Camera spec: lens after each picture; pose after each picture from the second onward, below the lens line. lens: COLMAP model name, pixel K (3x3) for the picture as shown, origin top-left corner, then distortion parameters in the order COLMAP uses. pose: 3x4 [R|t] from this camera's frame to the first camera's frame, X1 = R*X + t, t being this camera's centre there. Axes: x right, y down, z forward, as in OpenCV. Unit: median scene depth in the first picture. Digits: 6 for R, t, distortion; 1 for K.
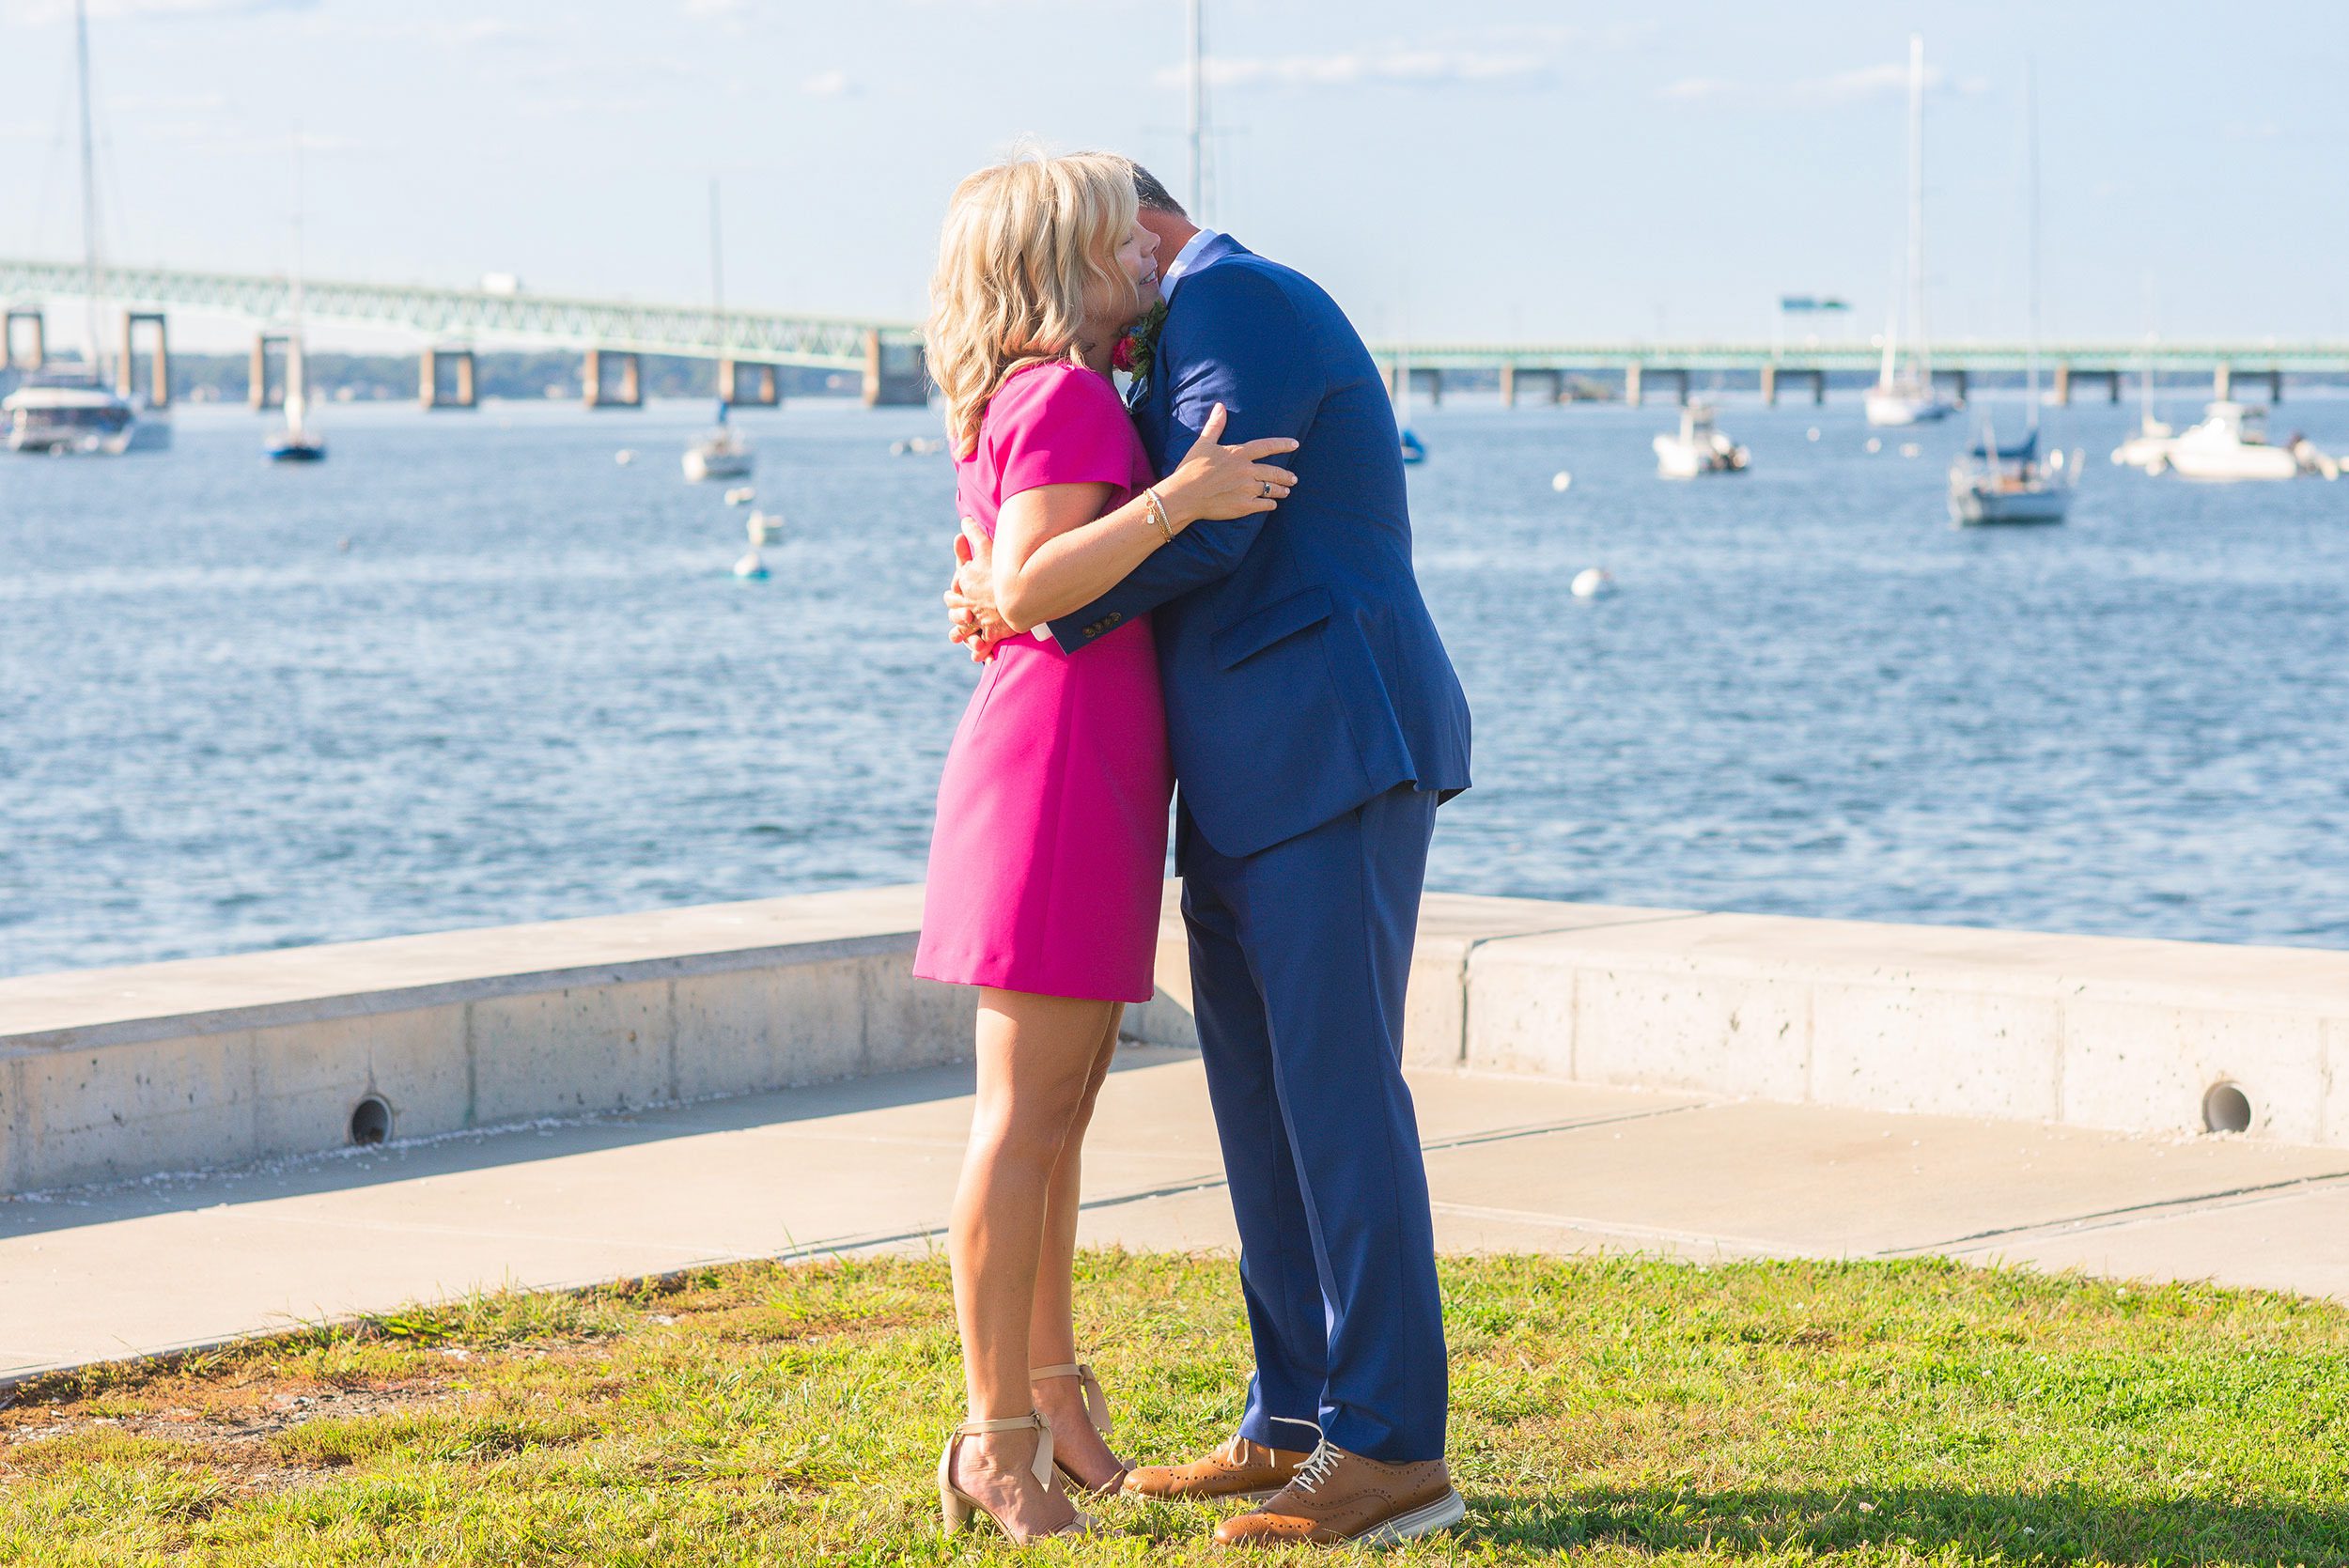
lens RADIAL K [[6899.8, 0, 1183.4], [0, 6899.8, 783.3], [0, 0, 1]] dist [-0.109645, -0.058847]
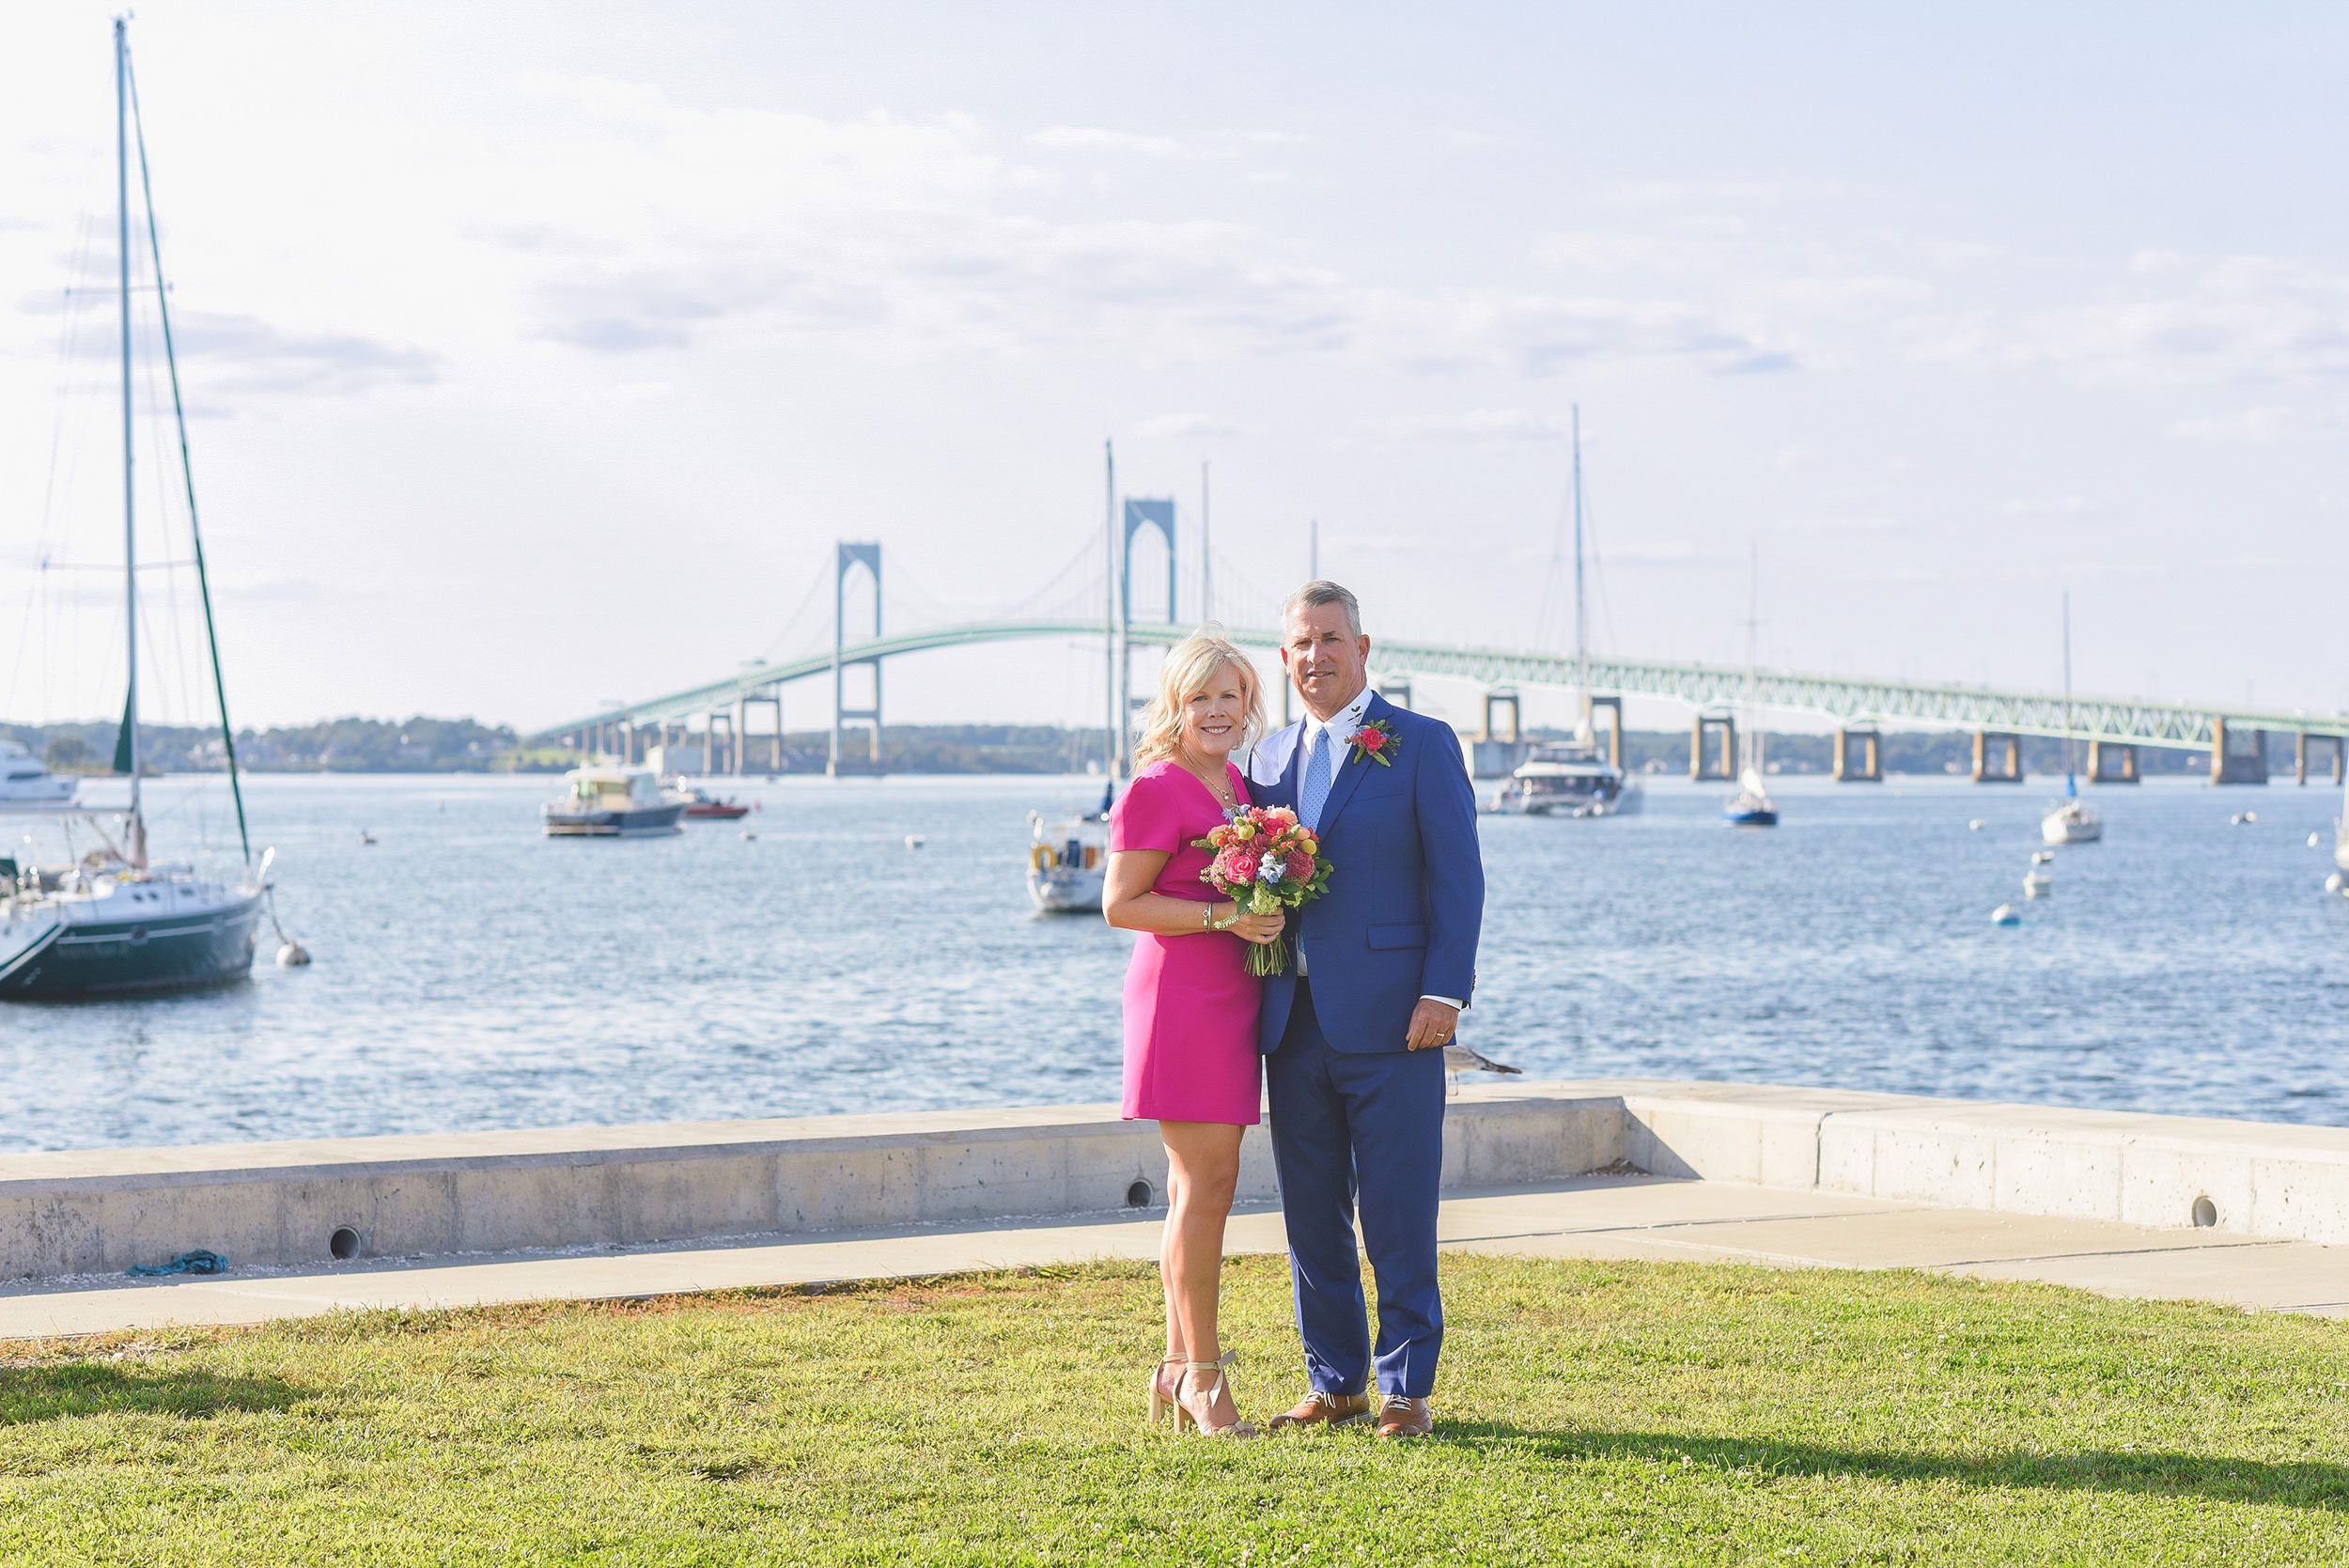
lens RADIAL K [[6256.7, 0, 1140.1], [0, 6256.7, 787.4], [0, 0, 1]] dist [-0.074808, -0.914999]
pose [[0.970514, 0.010473, -0.240818, 0.254910], [-0.023217, 0.998472, -0.050146, 0.025051], [0.239925, 0.054258, 0.969274, -0.523869]]
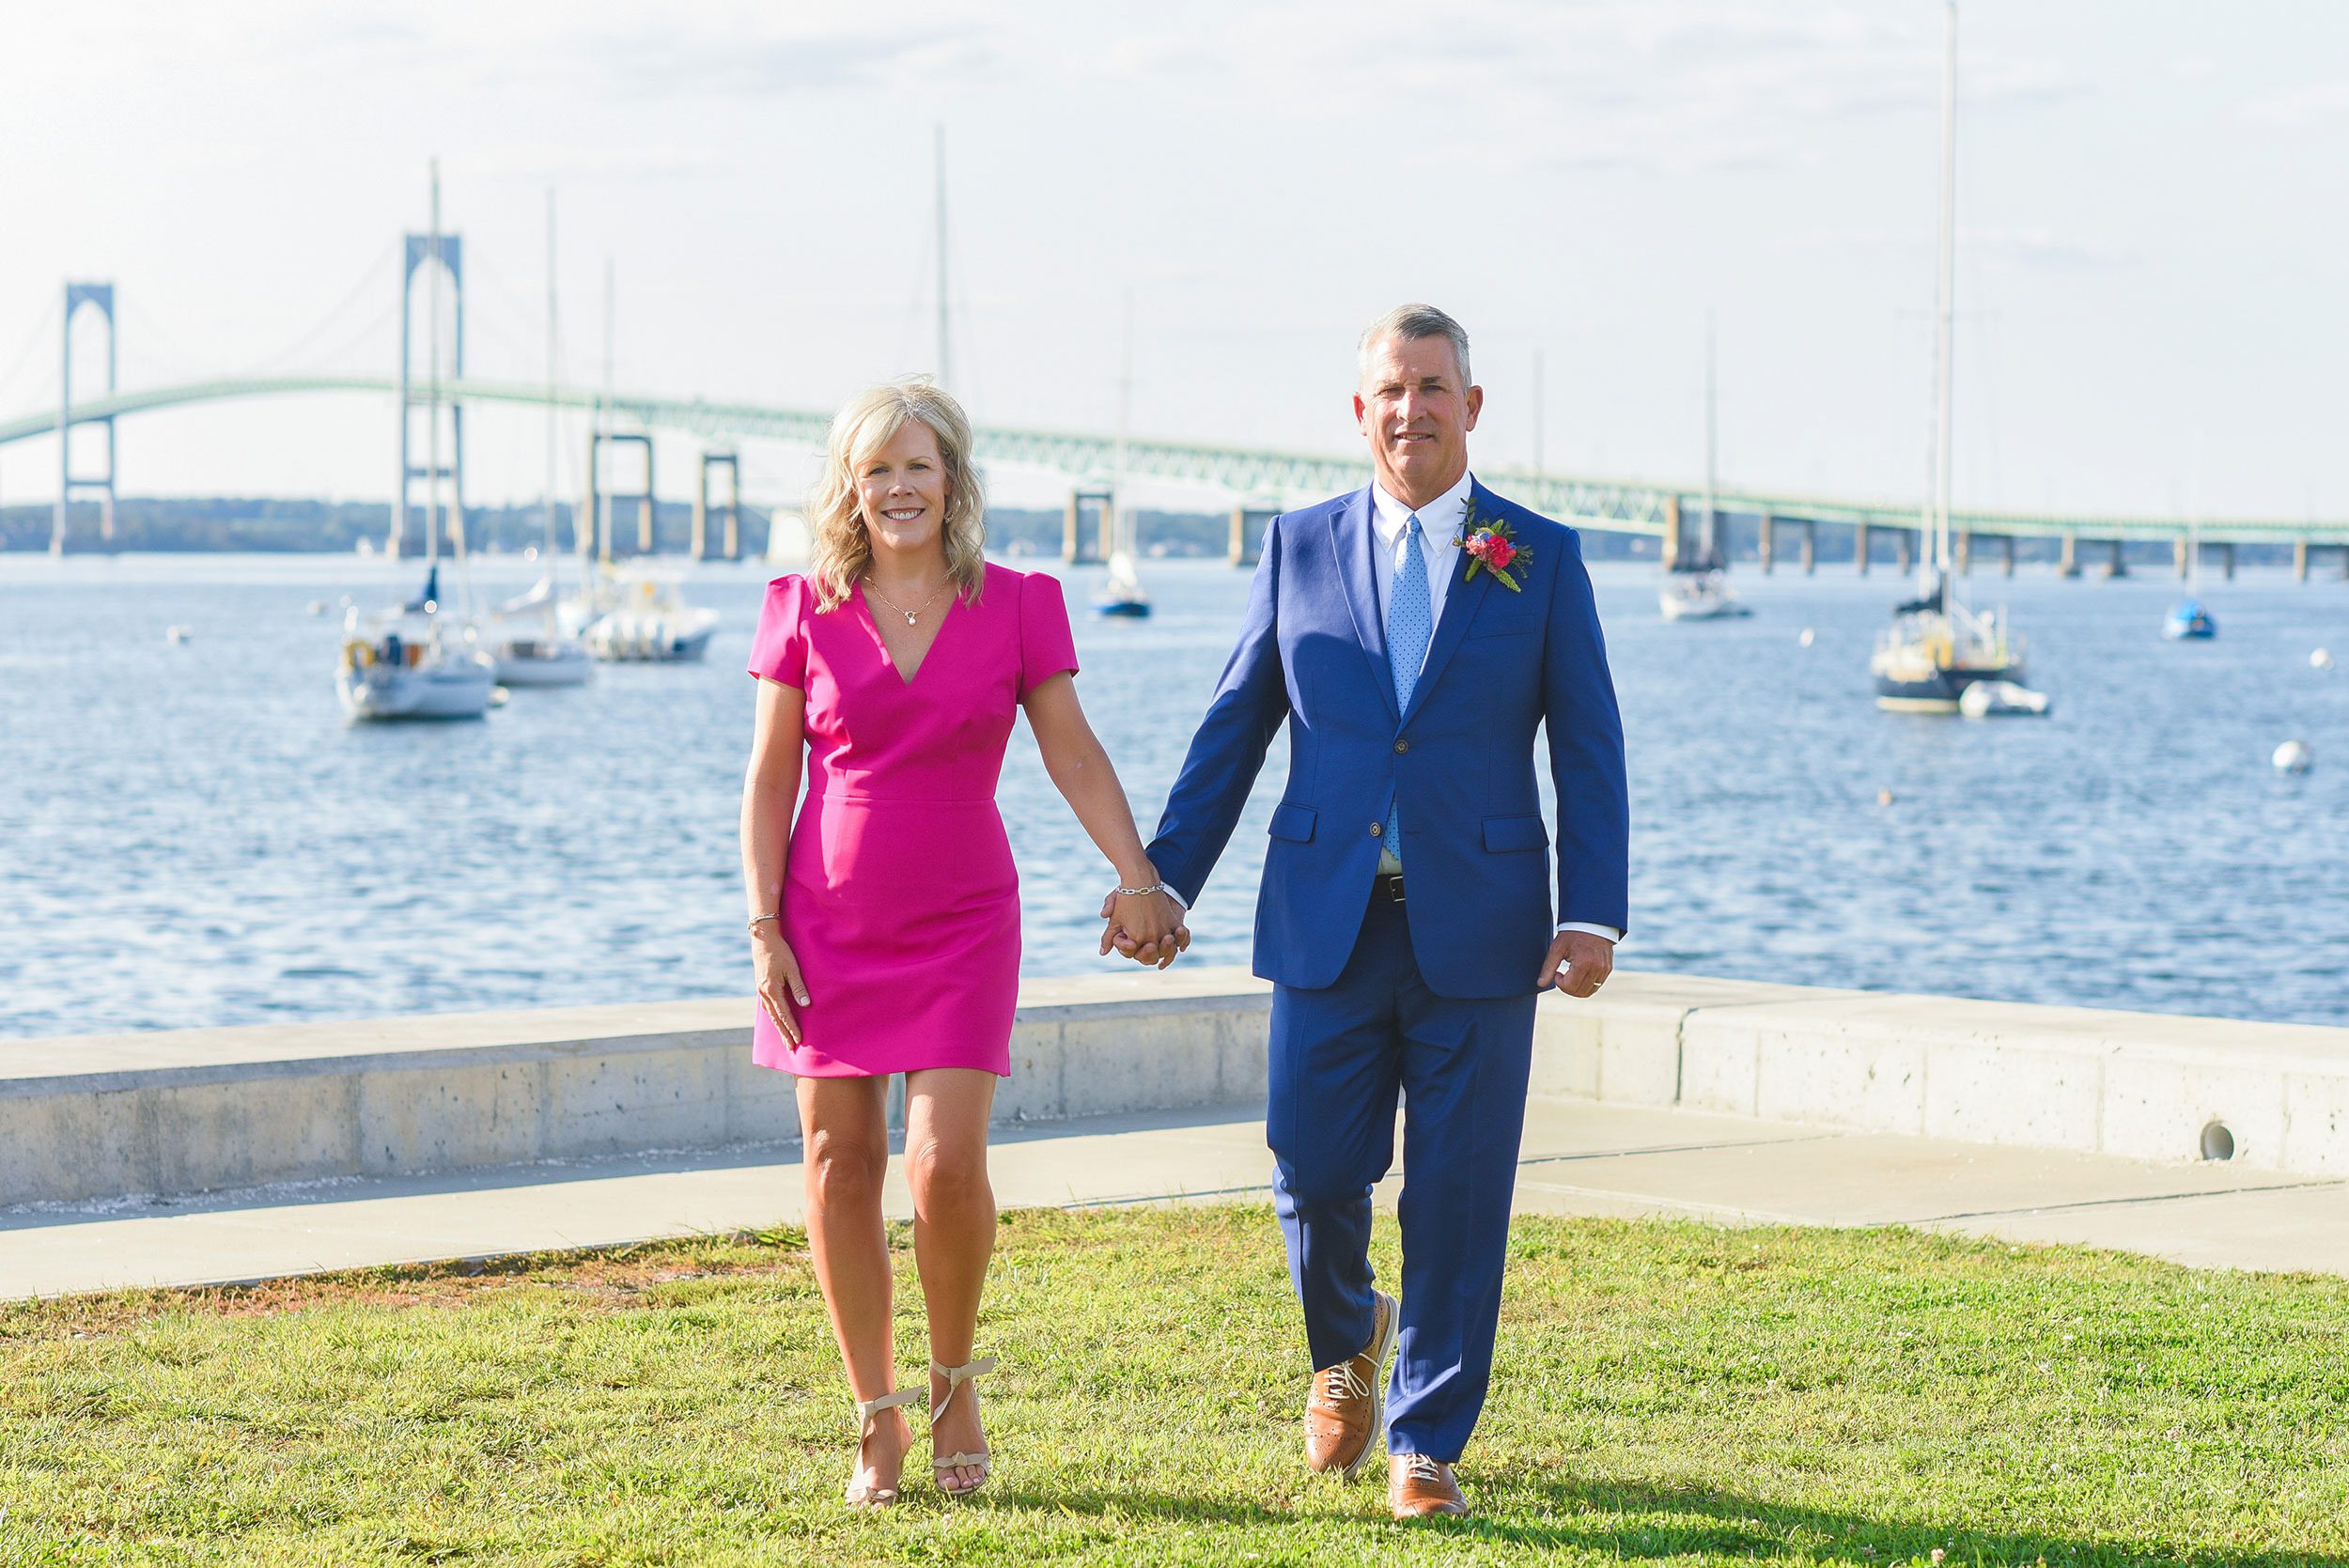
lens RADIAL K [[7091.9, 0, 1267.8], [0, 7091.9, 786.0], [0, 0, 1]] dist [-0.079785, -0.538307]
pose [[0.993365, 0.018768, -0.113459, 0.119060], [-0.021447, 0.999518, -0.022438, 0.013307], [0.112983, 0.024723, 0.993289, -0.341209]]
